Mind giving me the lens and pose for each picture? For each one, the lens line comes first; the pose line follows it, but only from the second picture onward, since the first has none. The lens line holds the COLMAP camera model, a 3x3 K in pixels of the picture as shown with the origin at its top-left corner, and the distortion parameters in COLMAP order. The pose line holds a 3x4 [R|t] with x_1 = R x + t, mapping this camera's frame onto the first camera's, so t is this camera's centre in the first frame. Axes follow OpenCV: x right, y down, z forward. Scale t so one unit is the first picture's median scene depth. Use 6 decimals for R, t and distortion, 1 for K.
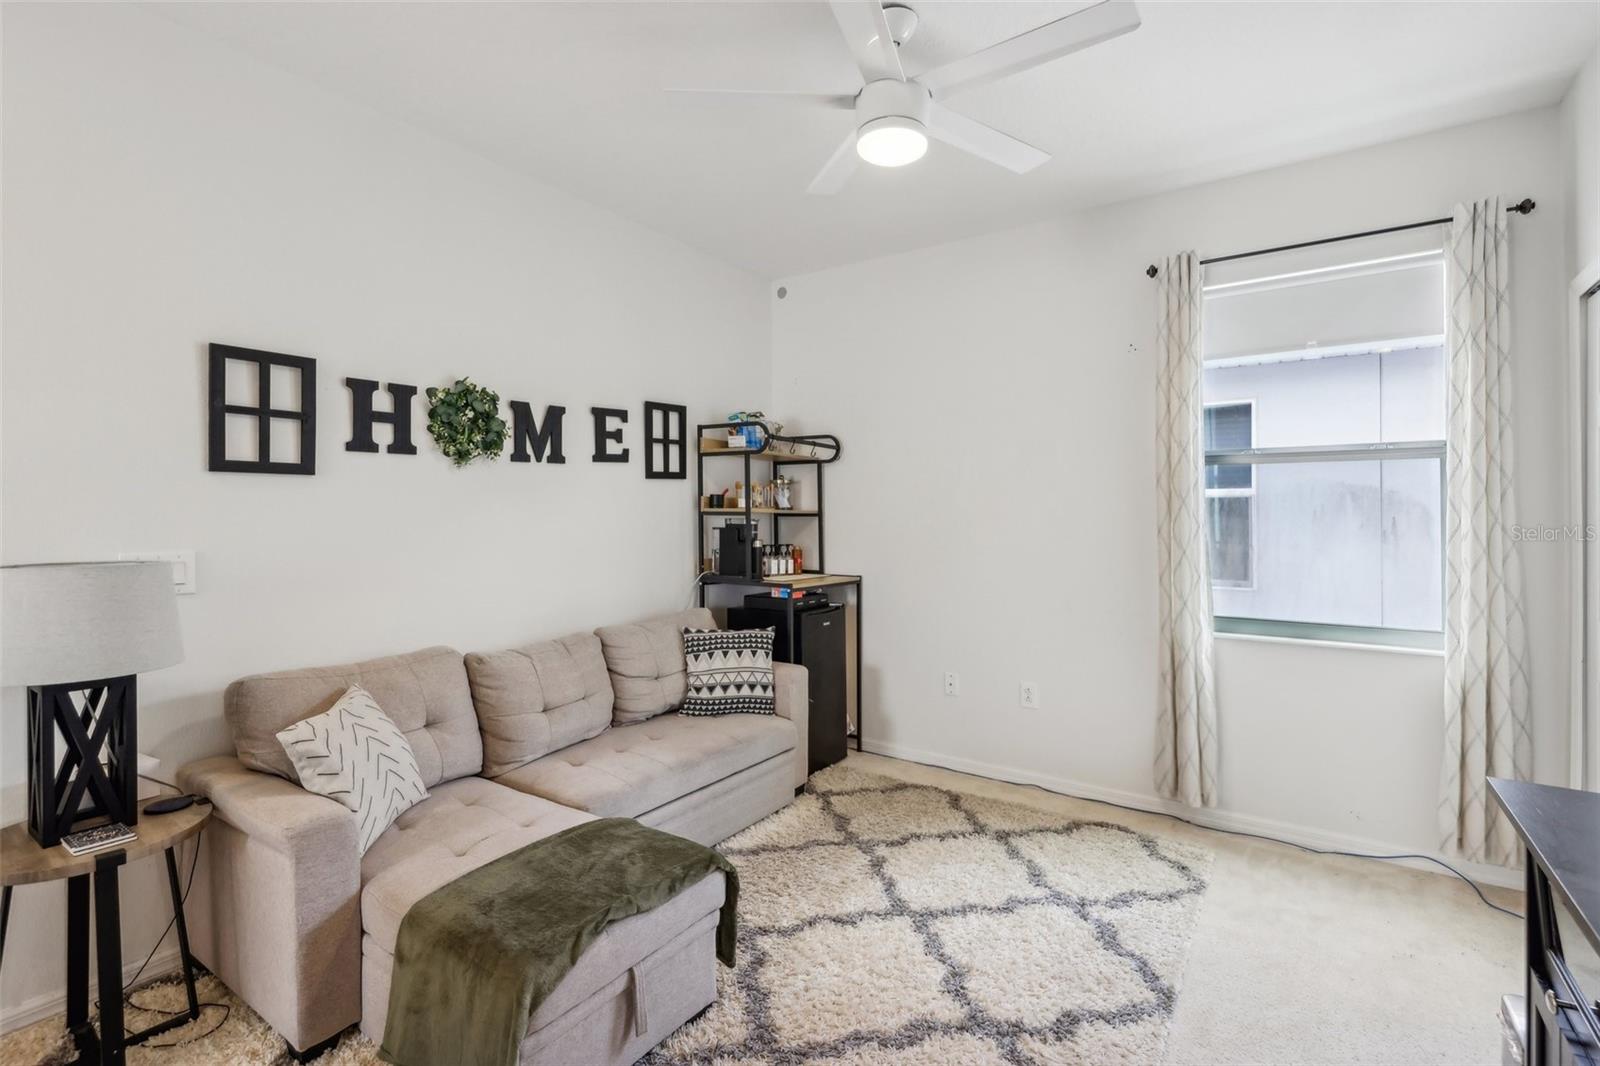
lens RADIAL K [[735.8, 0, 791.3], [0, 735.8, 509.5], [0, 0, 1]] dist [-0.001443, -0.000970]
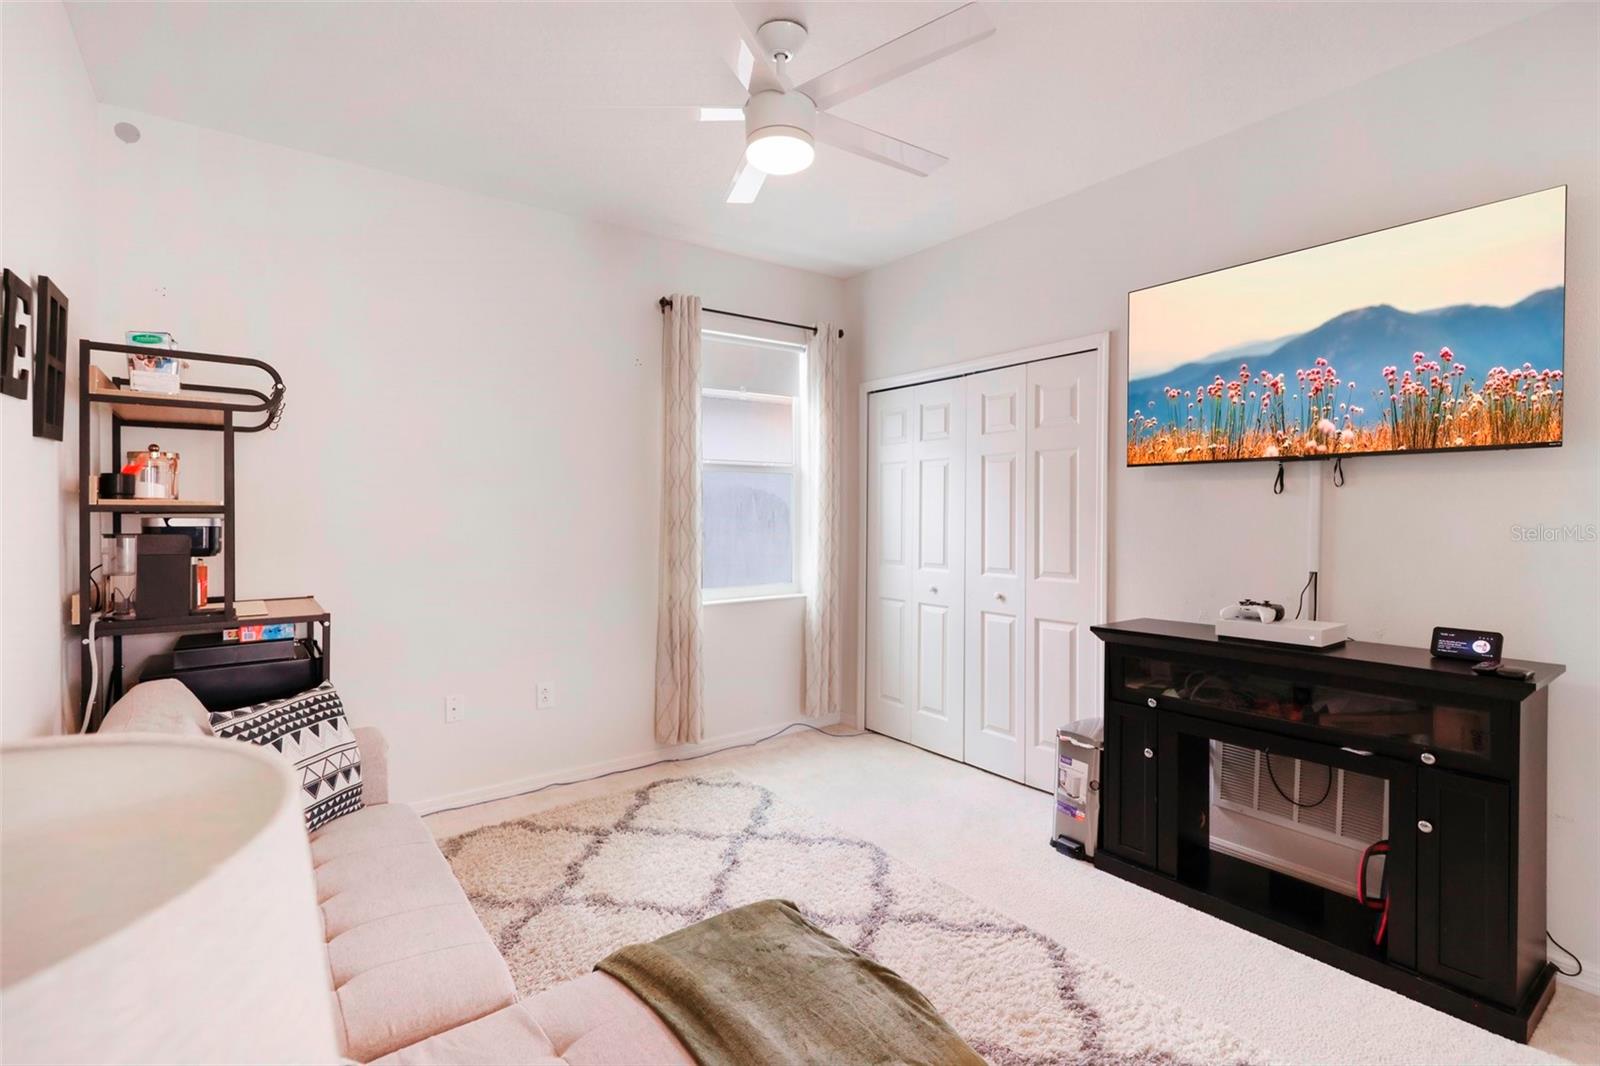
lens RADIAL K [[735.8, 0, 791.3], [0, 735.8, 509.5], [0, 0, 1]] dist [-0.001443, -0.000970]
pose [[0.319125, -0.001388, 0.947712, -0.586020], [-0.005380, 0.999980, 0.003277, 0.002638], [-0.947697, -0.006145, 0.319111, 0.451176]]
